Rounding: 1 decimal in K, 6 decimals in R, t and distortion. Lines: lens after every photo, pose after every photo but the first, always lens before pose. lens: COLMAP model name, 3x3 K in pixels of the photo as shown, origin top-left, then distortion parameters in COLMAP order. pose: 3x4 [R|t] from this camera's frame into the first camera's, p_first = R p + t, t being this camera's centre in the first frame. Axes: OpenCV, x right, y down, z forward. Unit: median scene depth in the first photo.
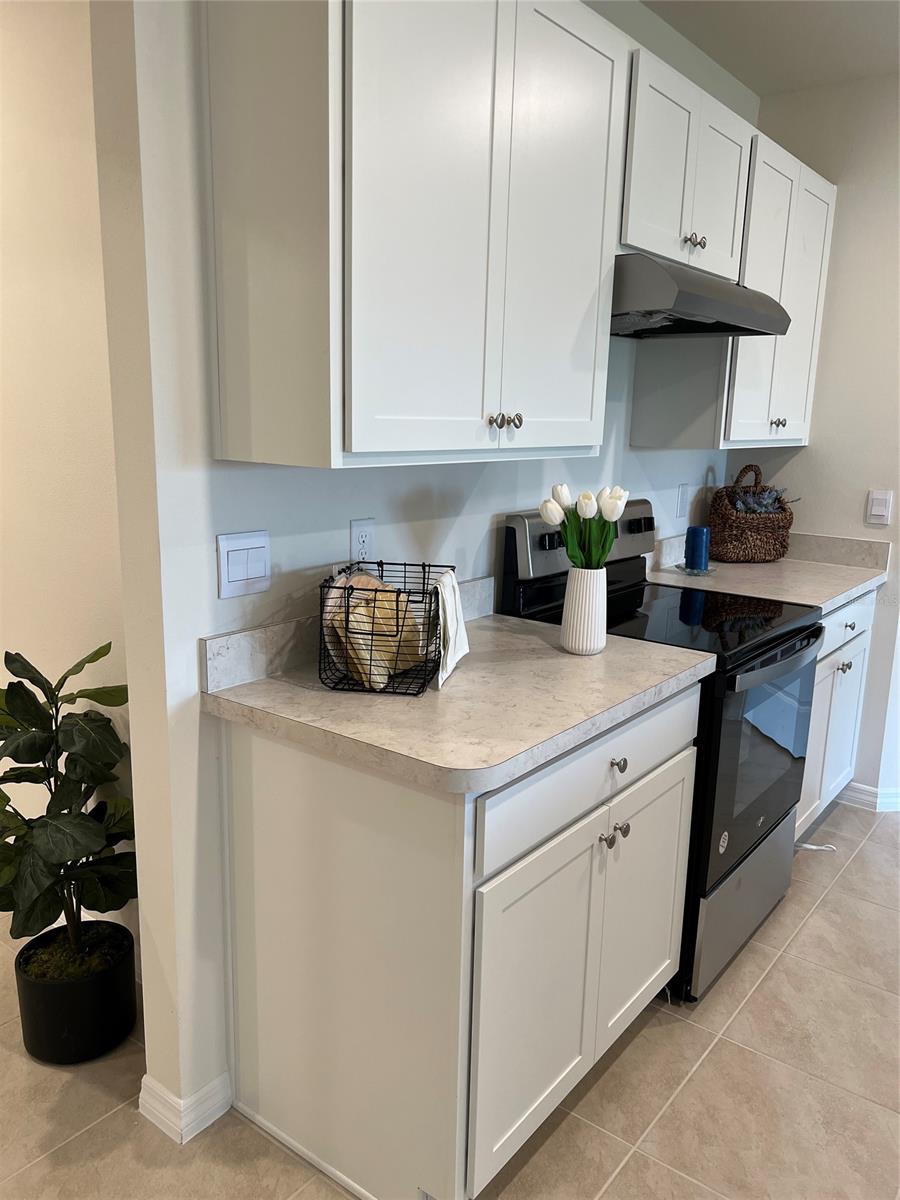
lens RADIAL K [[903.7, 0, 446.8], [0, 903.7, 606.0], [0, 0, 1]] dist [0.064928, -0.078999]
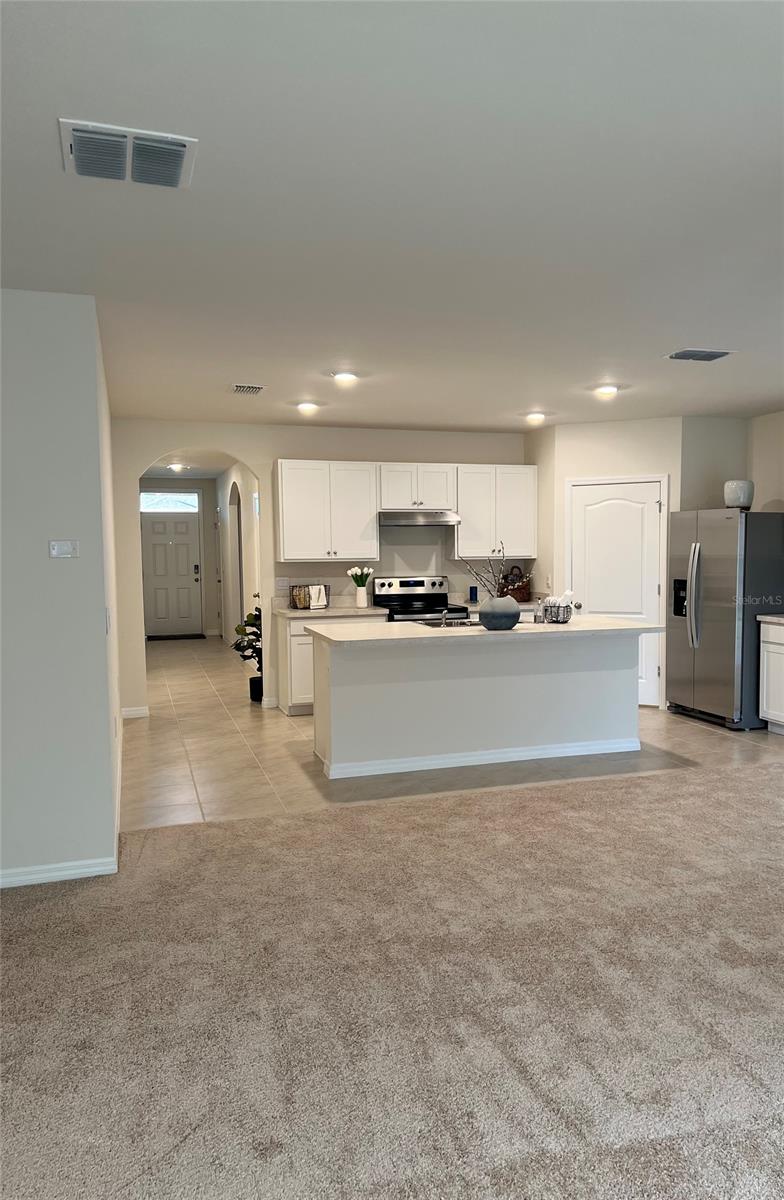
lens RADIAL K [[895.6, 0, 441.7], [0, 895.6, 599.9], [0, 0, 1]] dist [0.079718, 0.000086]
pose [[0.837067, 0.001167, -0.547099, 2.227931], [-0.085120, 0.988098, -0.128126, 0.417865], [0.540438, 0.153819, 0.827204, -1.781522]]
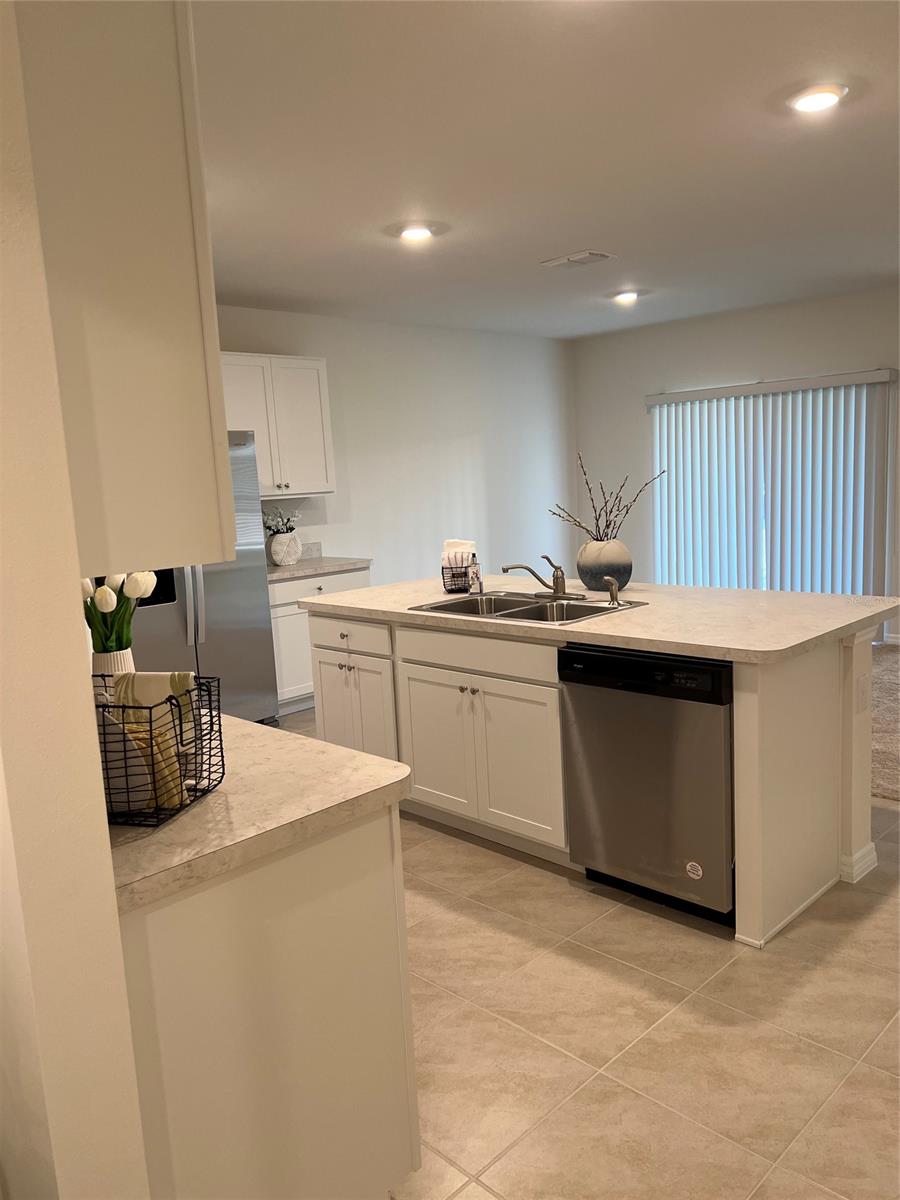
lens RADIAL K [[903.7, 0, 446.8], [0, 903.7, 606.0], [0, 0, 1]] dist [0.064928, -0.078999]
pose [[0.123546, -0.177558, 0.976324, -0.642423], [0.264119, 0.954257, 0.140123, -0.111049], [-0.956545, 0.240554, 0.164791, 0.389529]]
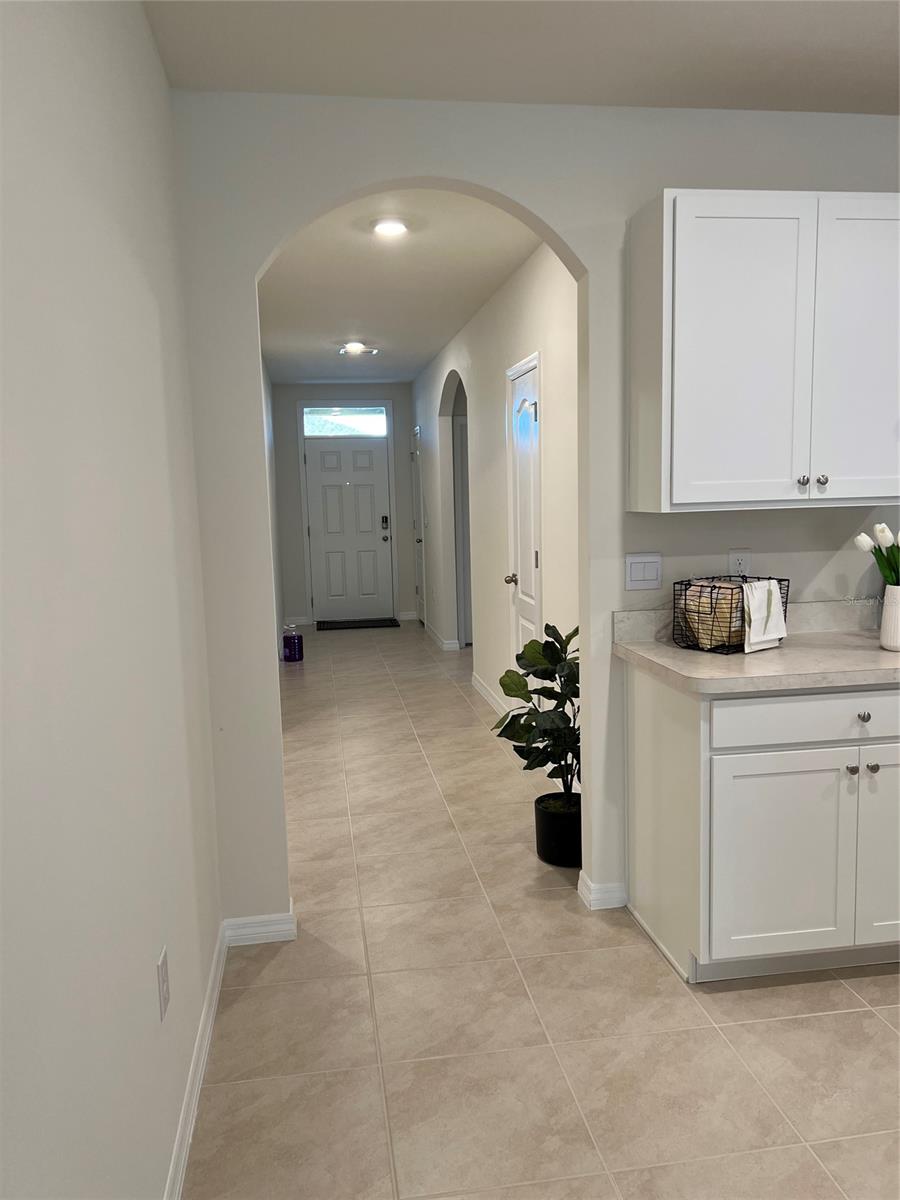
lens RADIAL K [[903.7, 0, 446.8], [0, 903.7, 606.0], [0, 0, 1]] dist [0.064928, -0.078999]
pose [[0.721930, 0.042480, -0.690661, 0.504002], [-0.101942, 0.993752, -0.045435, 0.097442], [0.684415, 0.103208, 0.721750, -0.353800]]
